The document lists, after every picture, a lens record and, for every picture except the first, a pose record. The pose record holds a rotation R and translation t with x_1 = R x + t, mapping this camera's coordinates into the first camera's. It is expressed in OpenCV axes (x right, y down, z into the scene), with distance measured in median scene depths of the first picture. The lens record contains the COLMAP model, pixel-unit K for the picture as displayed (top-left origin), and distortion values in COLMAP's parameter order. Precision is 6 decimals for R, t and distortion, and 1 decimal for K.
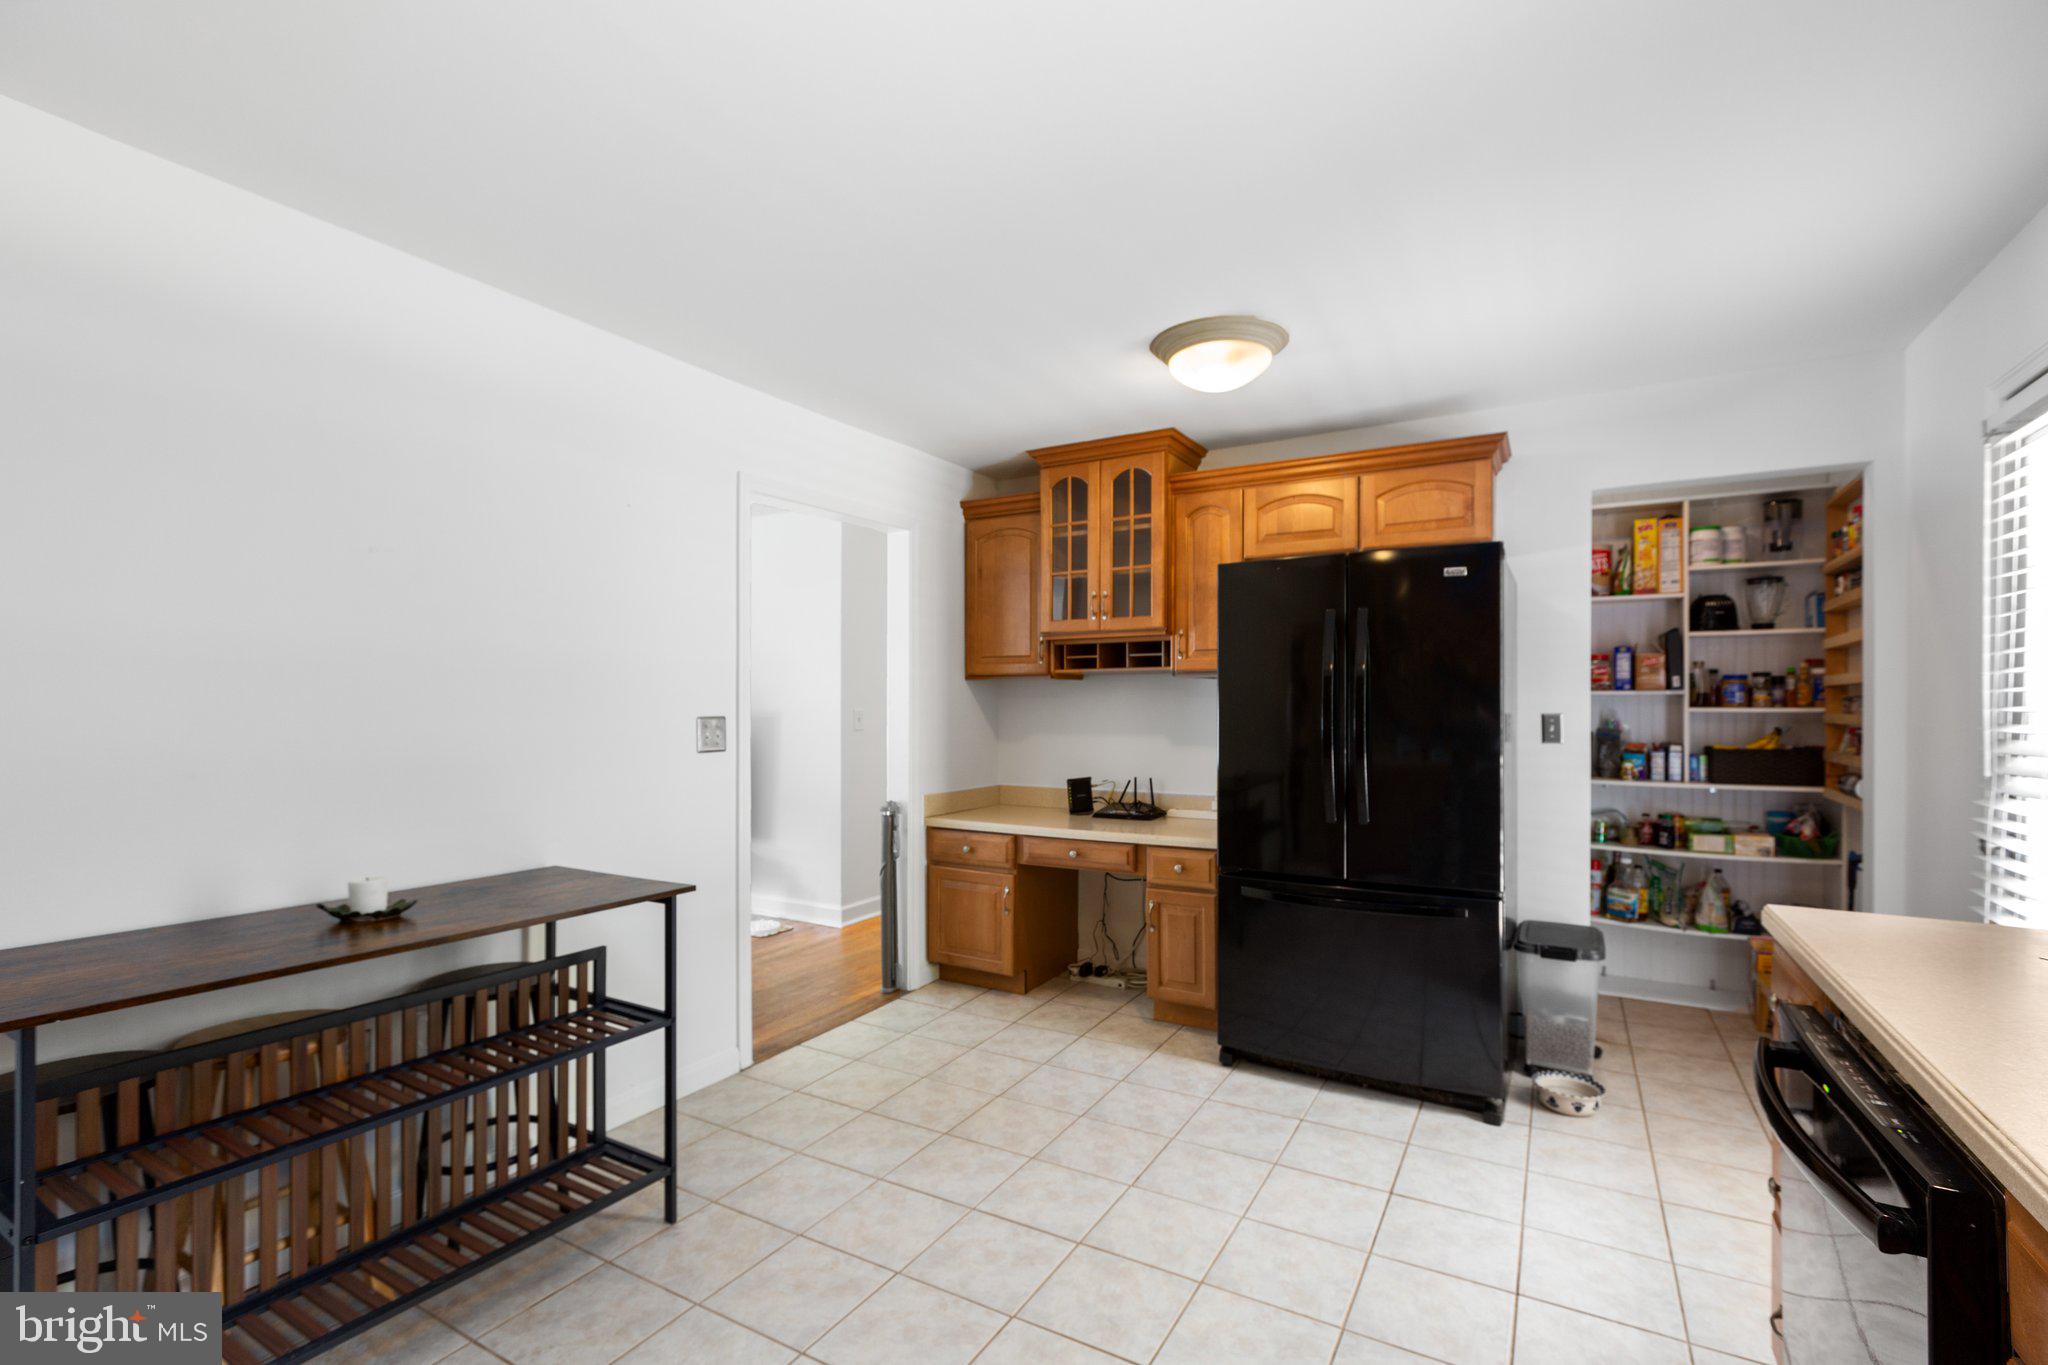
lens RADIAL K [[930.2, 0, 1010.8], [0, 930.2, 704.2], [0, 0, 1]] dist [0.005050, -0.002762]
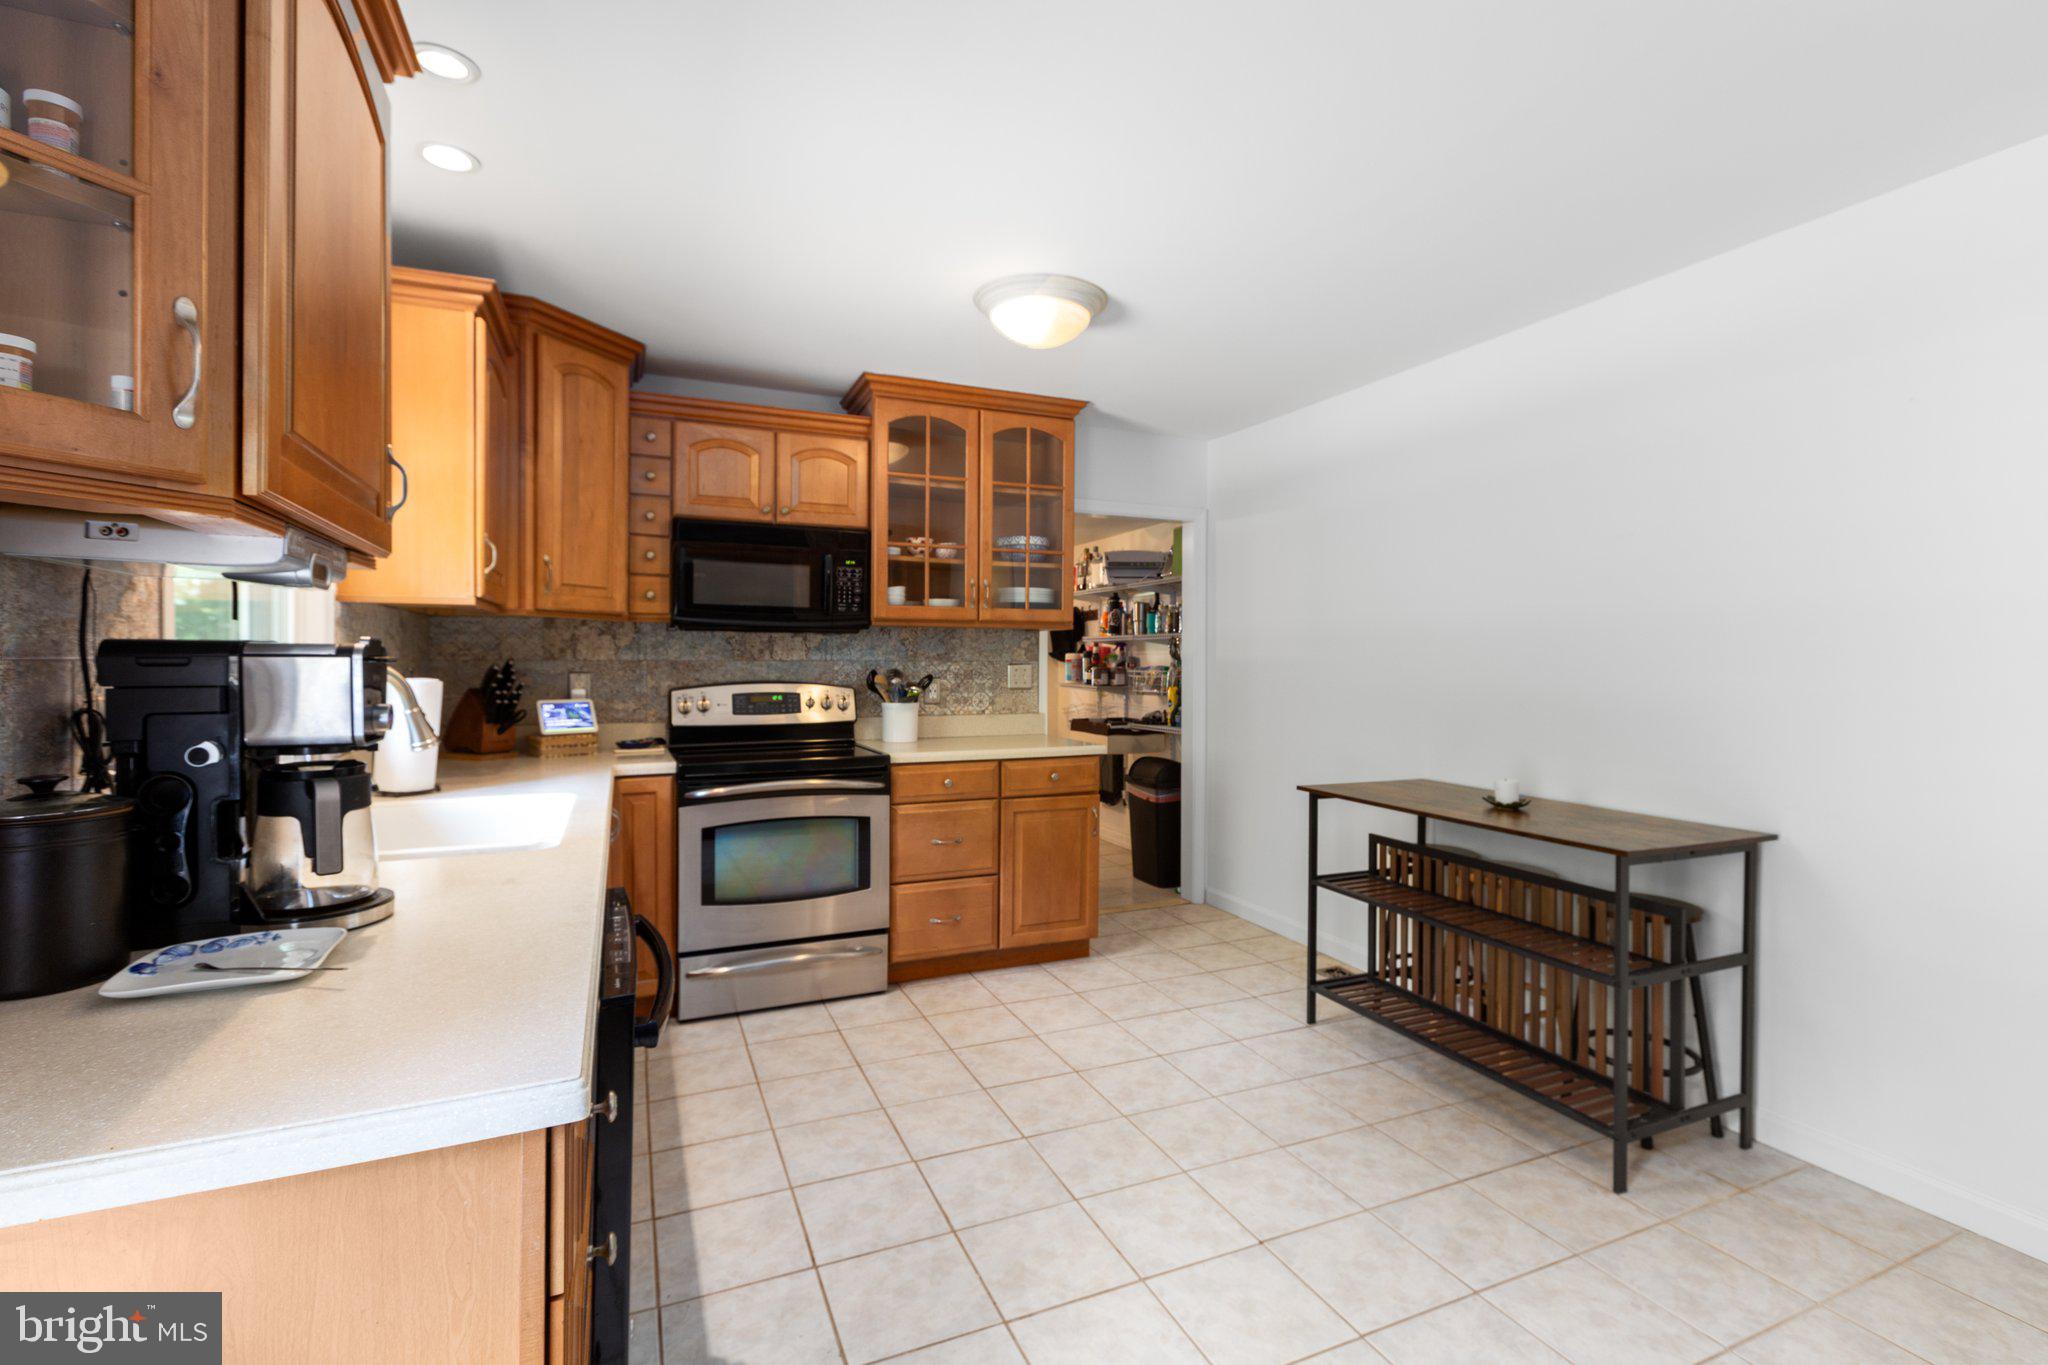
lens RADIAL K [[930.2, 0, 1021.0], [0, 930.2, 663.1], [0, 0, 1]] dist [0.005050, -0.002762]
pose [[-0.590435, 0.010664, -0.807015, 0.874644], [0.004899, 0.999942, 0.009629, -0.012281], [0.807070, 0.001732, -0.590453, 1.189698]]
